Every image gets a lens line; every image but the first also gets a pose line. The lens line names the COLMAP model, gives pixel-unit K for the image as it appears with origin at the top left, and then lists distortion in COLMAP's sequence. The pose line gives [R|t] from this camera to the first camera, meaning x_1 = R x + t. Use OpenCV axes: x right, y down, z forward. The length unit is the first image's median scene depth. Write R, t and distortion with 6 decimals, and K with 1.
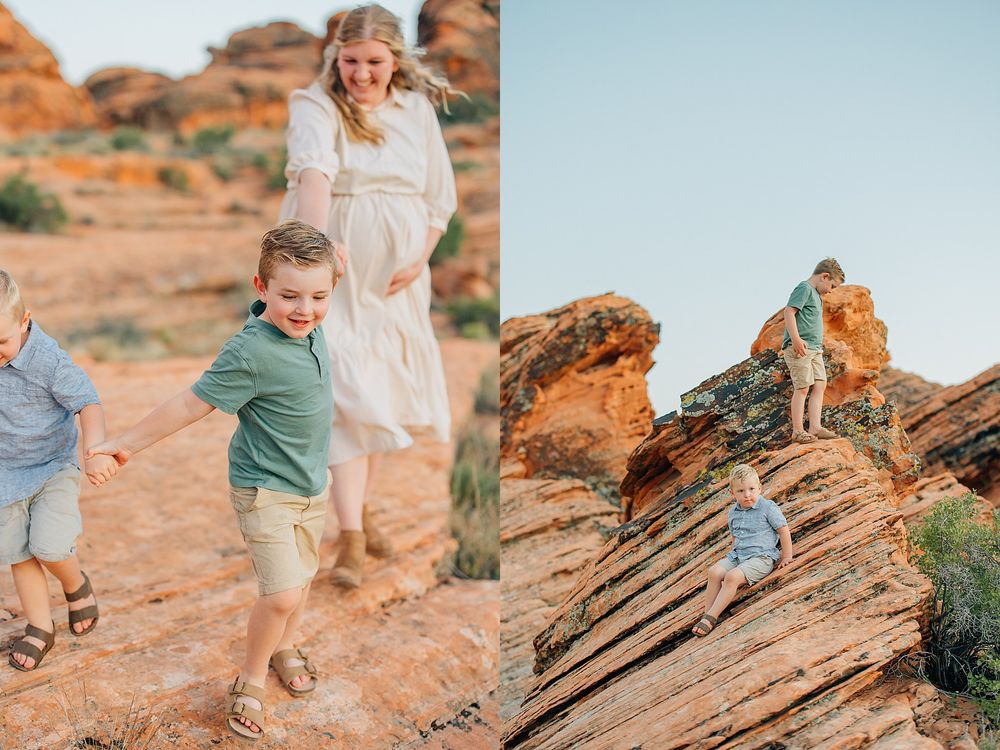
lens RADIAL K [[1068.2, 0, 738.8], [0, 1068.2, 376.2], [0, 0, 1]] dist [0.017187, 0.007725]
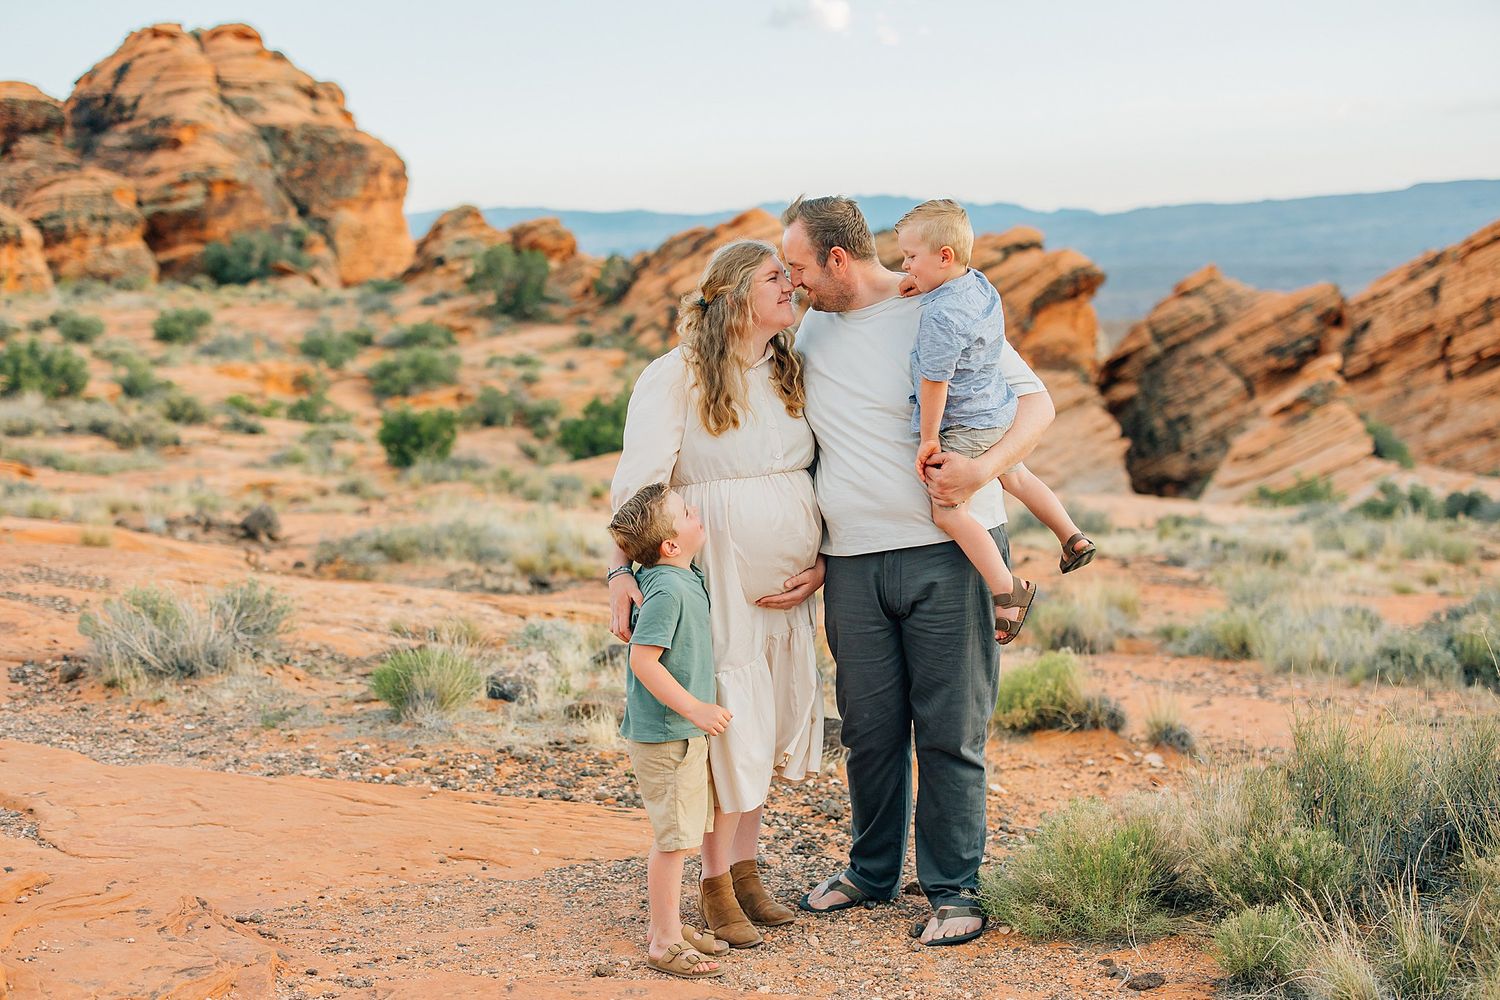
lens RADIAL K [[2124.5, 0, 722.5], [0, 2124.5, 478.3], [0, 0, 1]] dist [0.002693, 0.073807]
pose [[0.995880, -0.020230, 0.088397, -0.958115], [-0.000251, 0.974180, 0.225774, -0.480169], [-0.090682, -0.224866, 0.970161, -2.164198]]
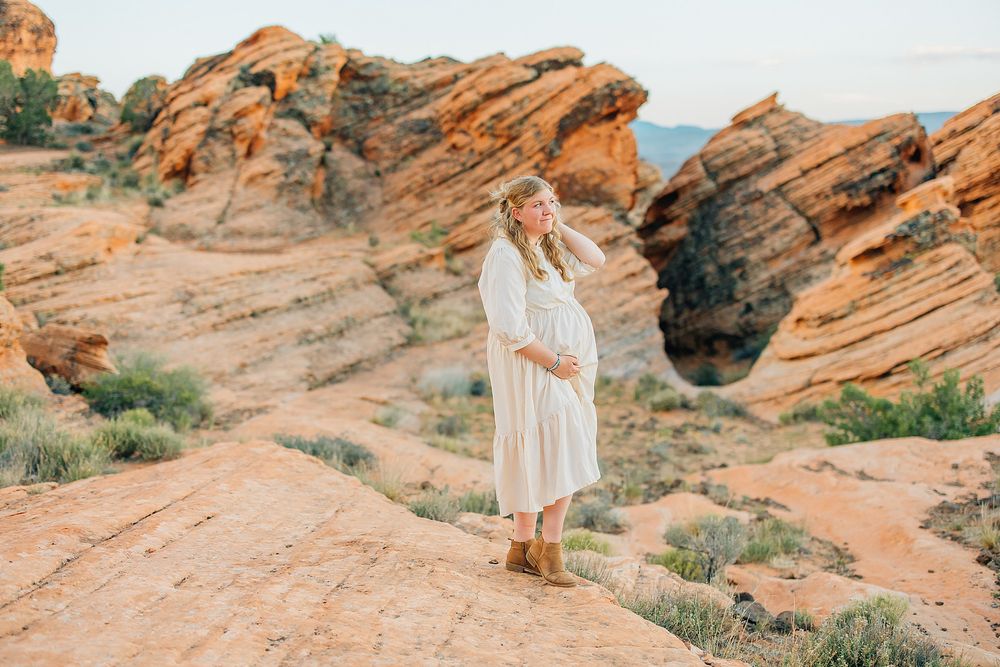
lens RADIAL K [[1416.3, 0, 481.7], [0, 1416.3, 319.1], [0, 0, 1]] dist [0.002693, 0.073807]
pose [[0.993914, -0.005643, 0.110013, -0.495482], [-0.020862, 0.970970, 0.238289, -0.195446], [-0.108164, -0.239134, 0.964943, -0.798341]]
